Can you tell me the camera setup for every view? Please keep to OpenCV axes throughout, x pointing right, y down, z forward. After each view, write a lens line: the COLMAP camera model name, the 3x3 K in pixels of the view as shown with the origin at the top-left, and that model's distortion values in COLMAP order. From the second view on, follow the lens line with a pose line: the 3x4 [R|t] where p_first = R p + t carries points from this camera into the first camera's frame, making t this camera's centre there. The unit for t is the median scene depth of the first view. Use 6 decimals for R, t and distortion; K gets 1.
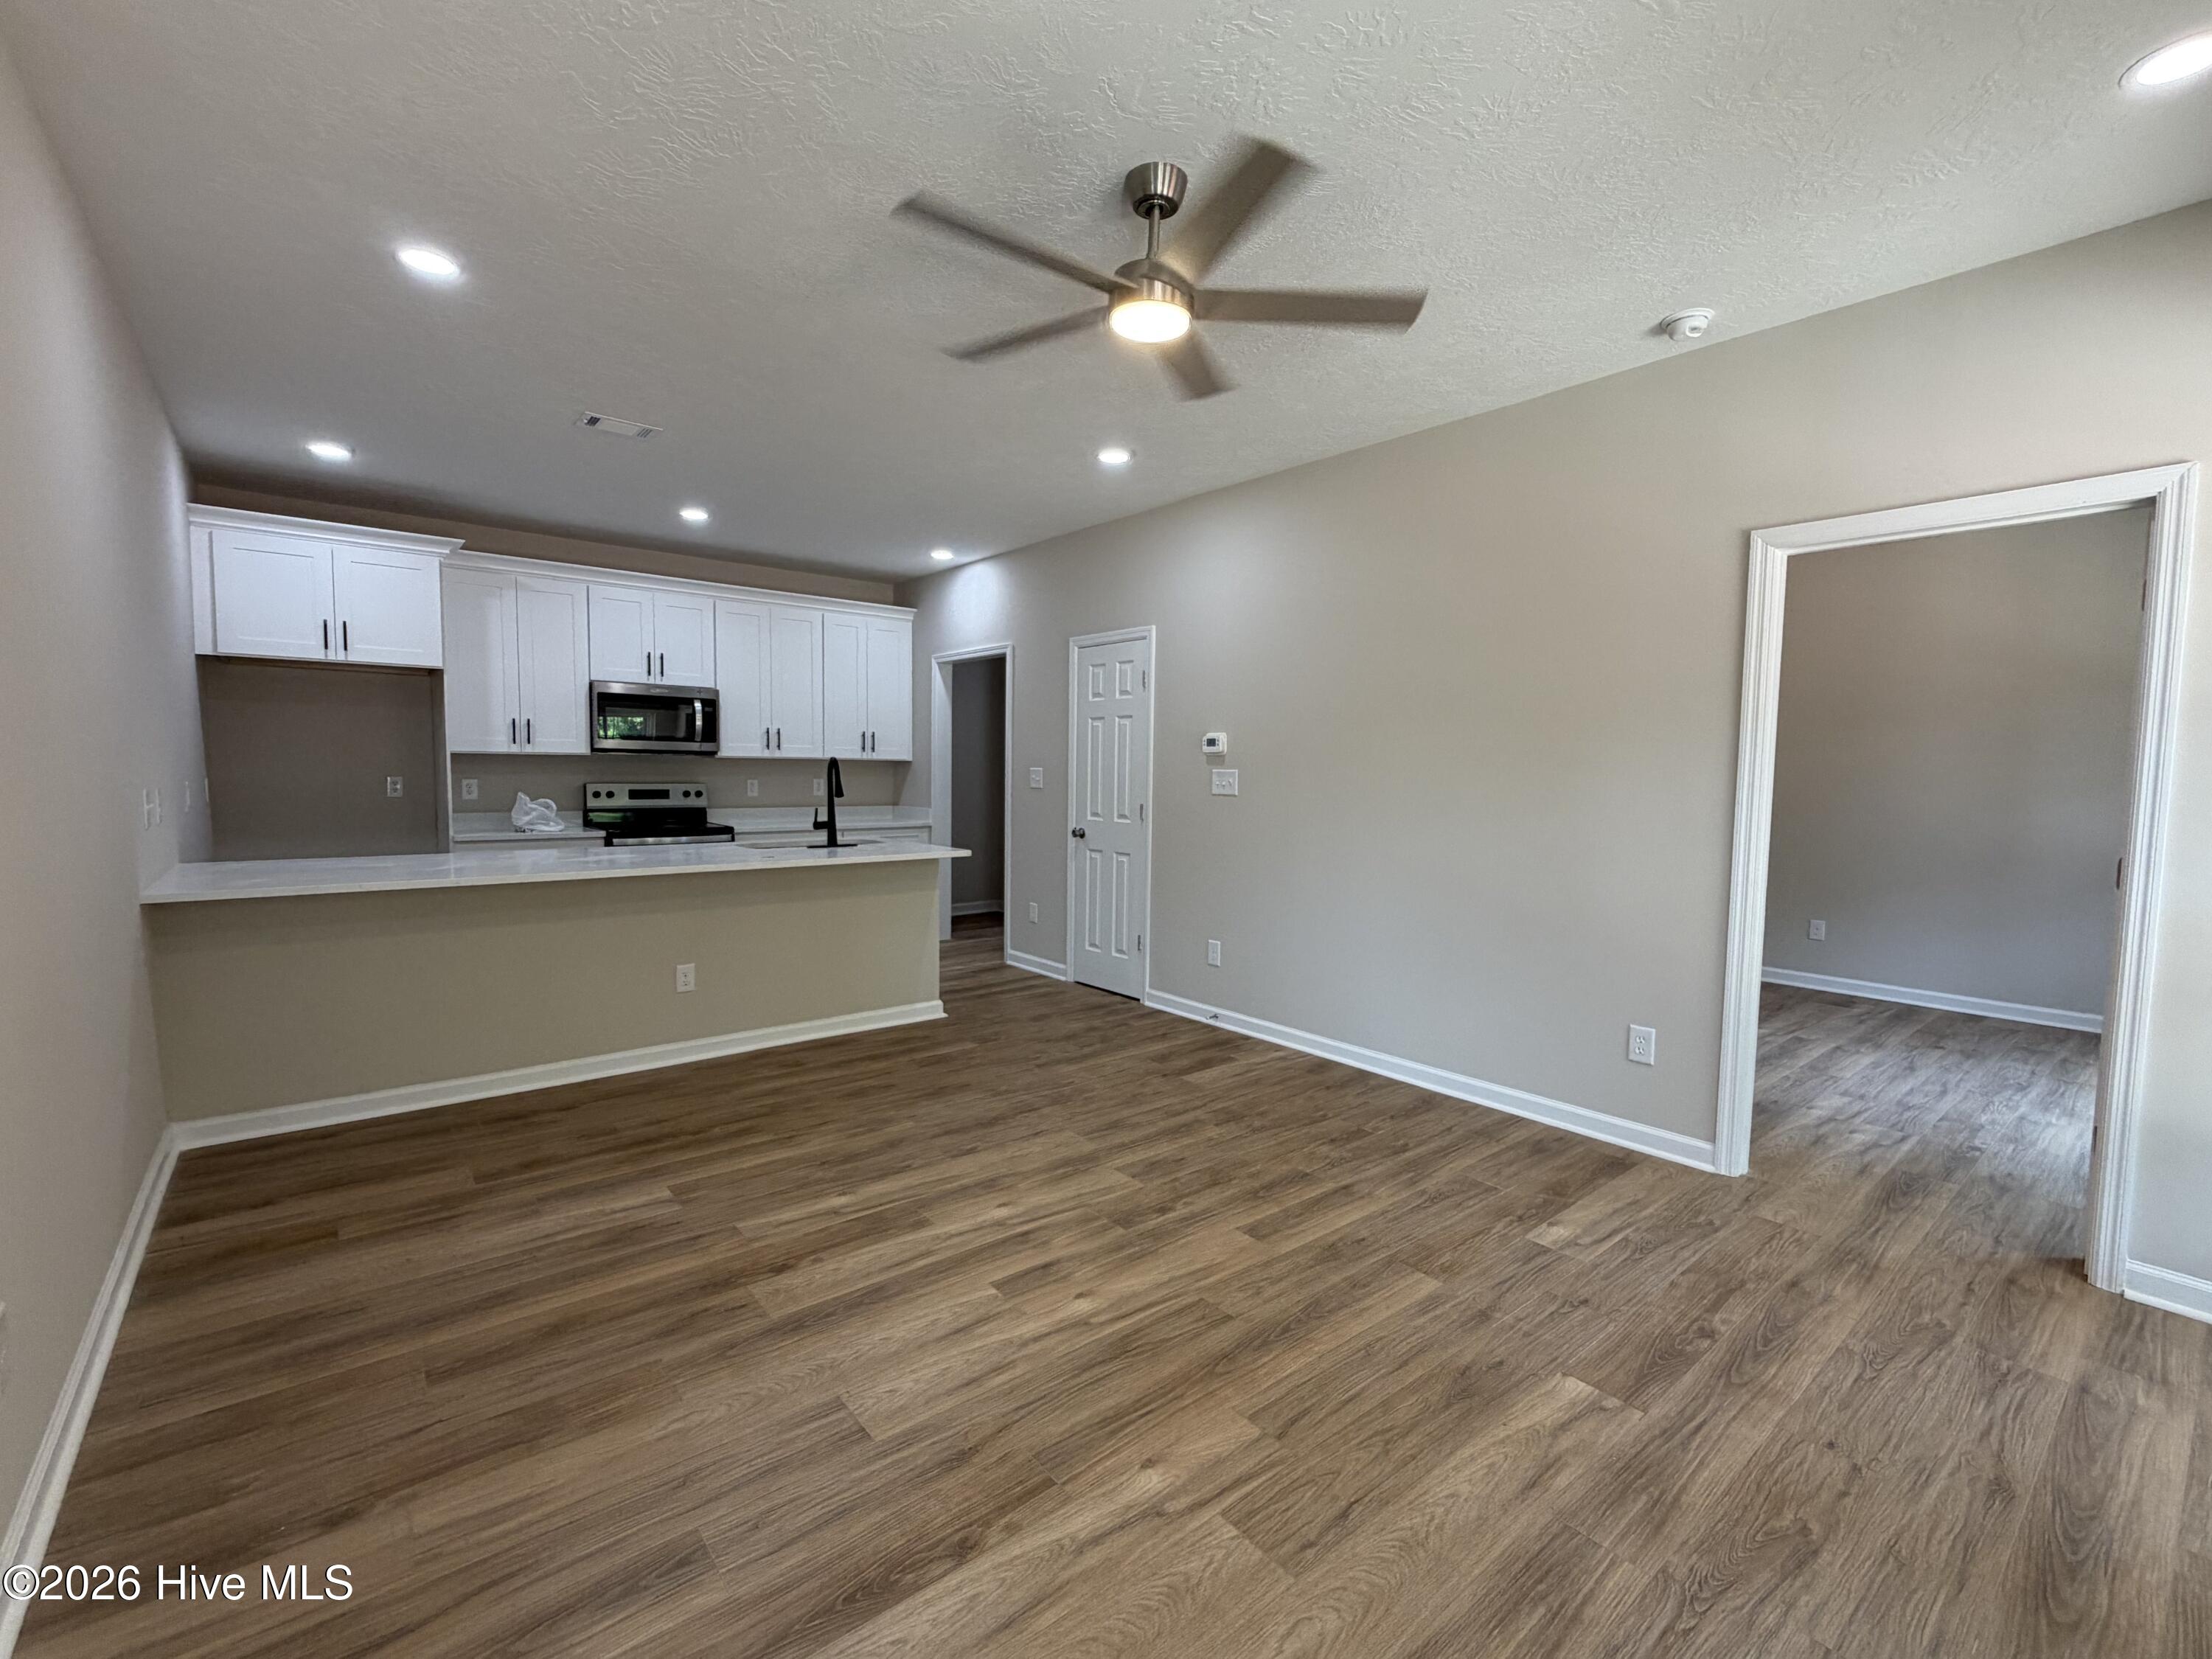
lens RADIAL K [[963.0, 0, 1105.4], [0, 963.0, 831.4], [0, 0, 1]] dist [0.001004, 0.000166]
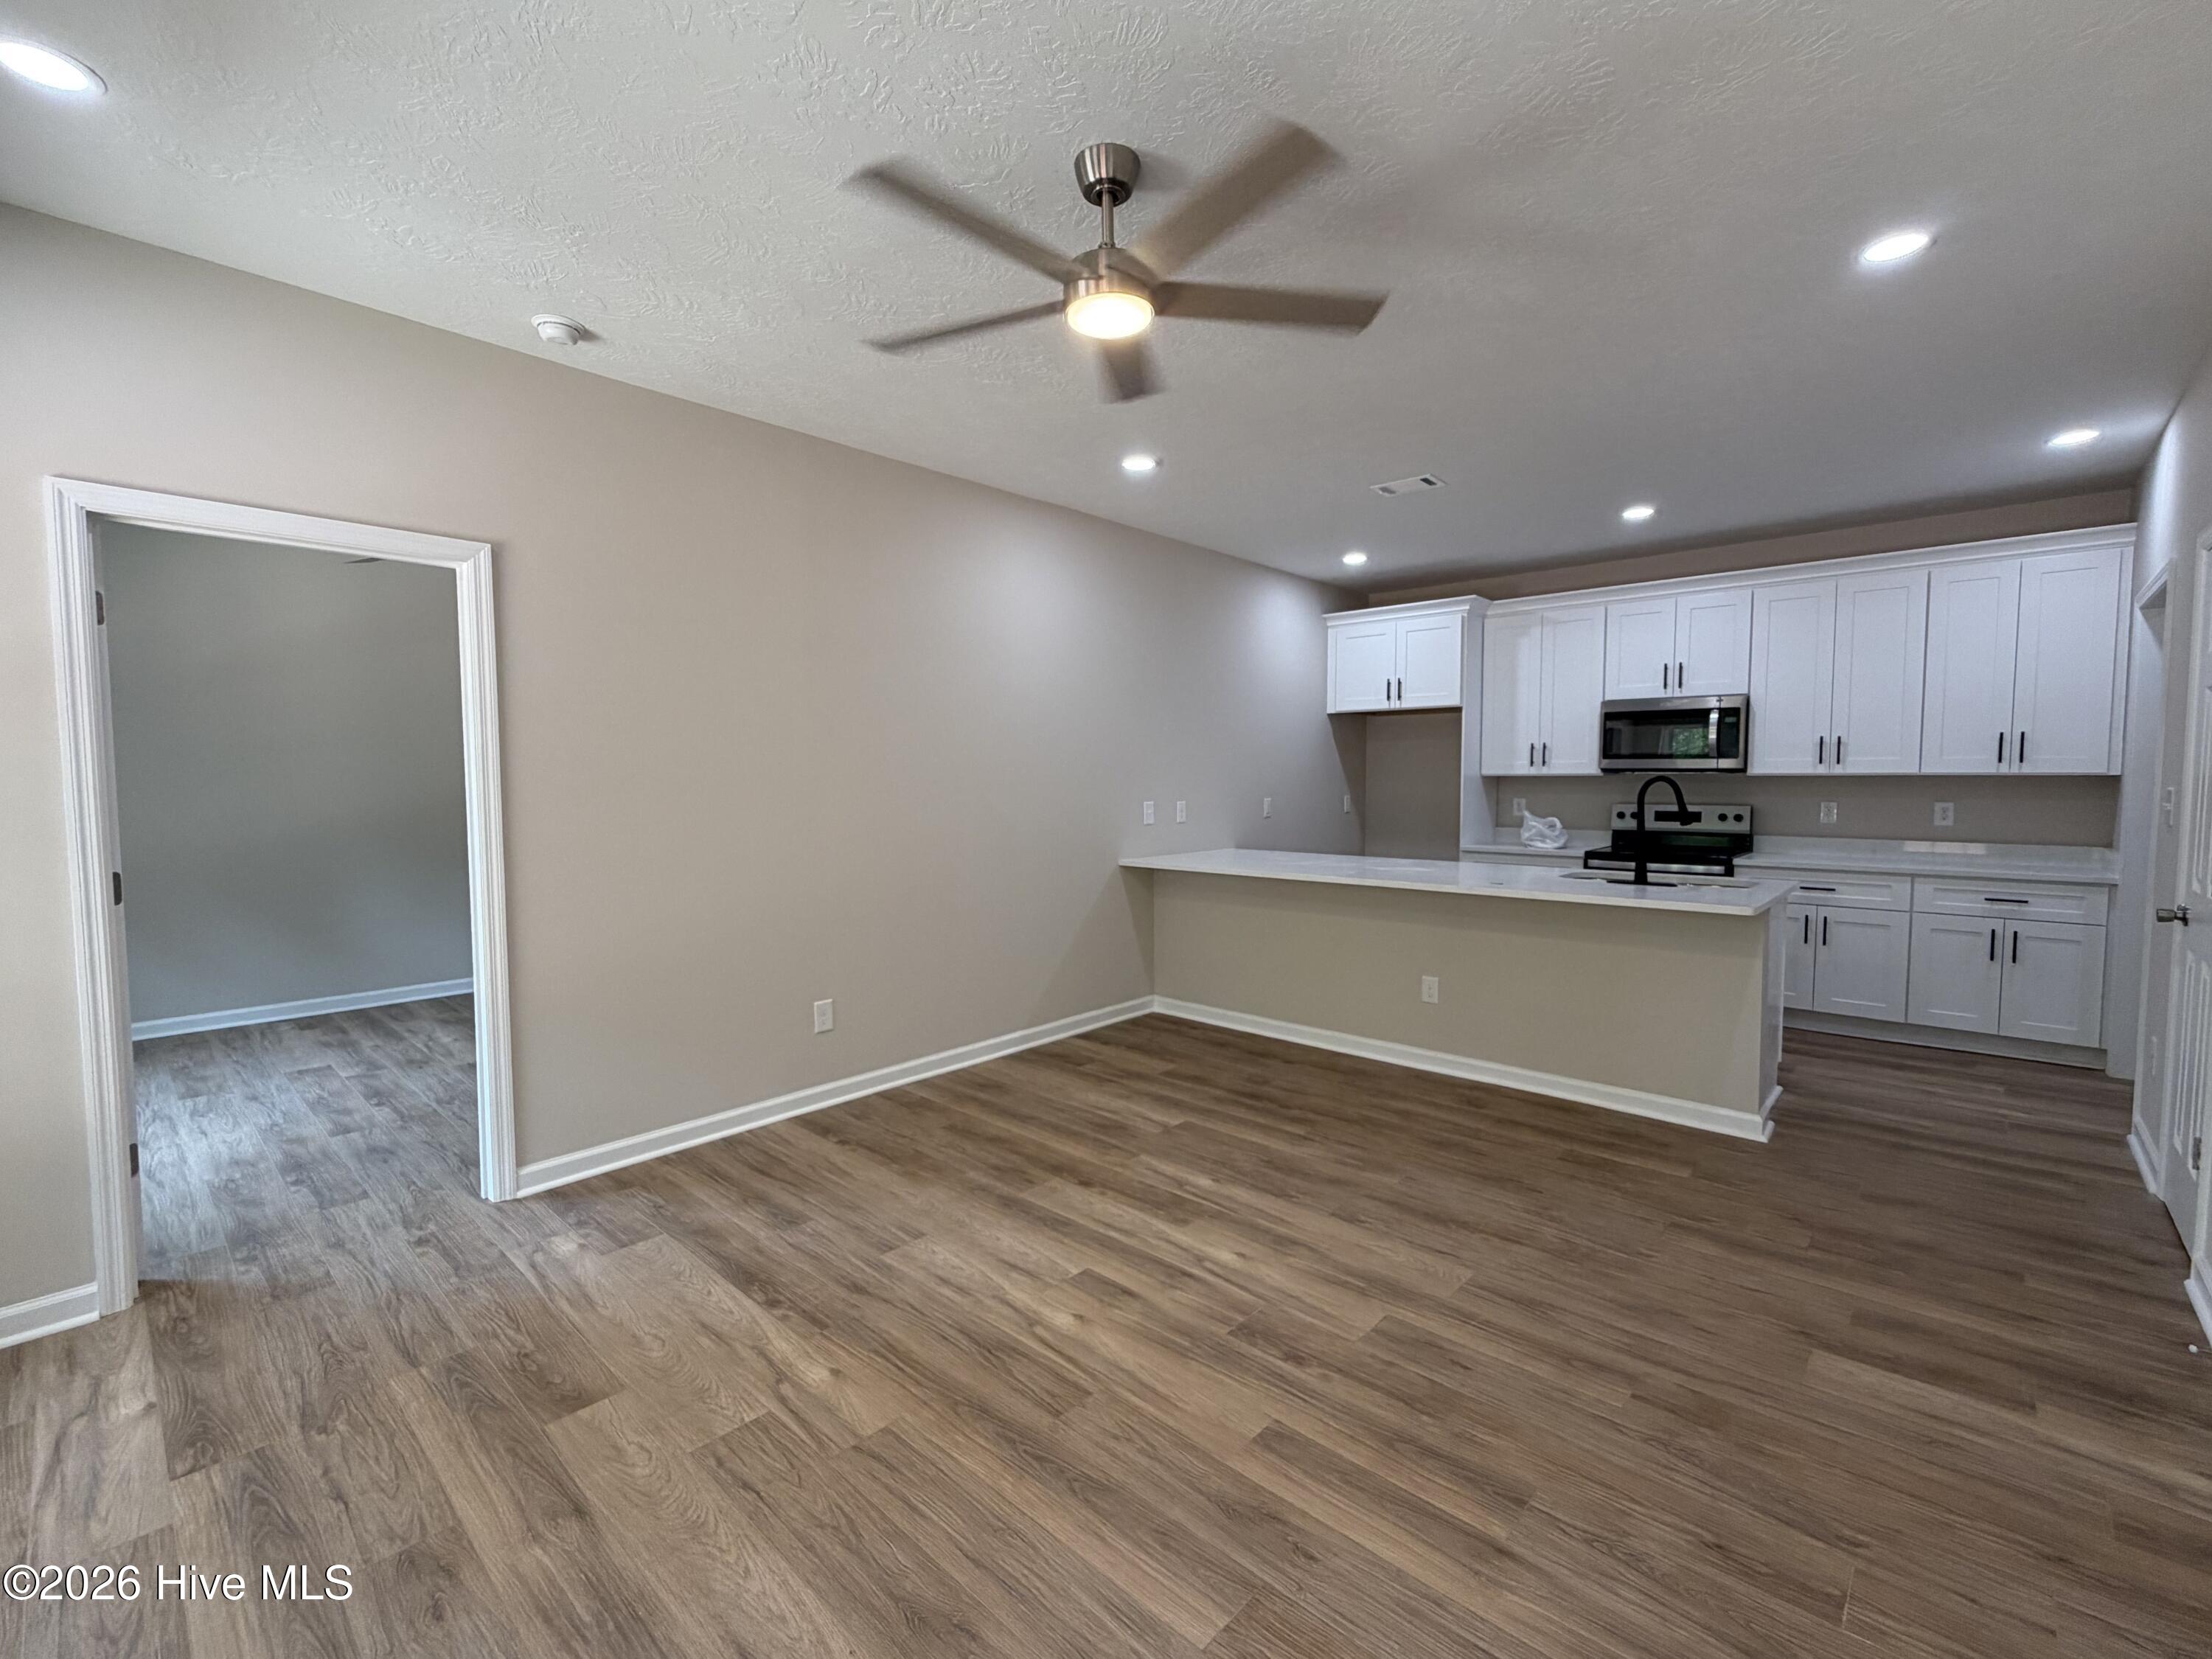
lens RADIAL K [[963.0, 0, 1096.6], [0, 963.0, 837.7], [0, 0, 1]] dist [0.001004, 0.000166]
pose [[0.129545, 0.047969, -0.990413, 0.716524], [-0.060766, 0.997336, 0.040356, -0.043479], [0.989710, 0.054955, 0.132115, 0.649428]]
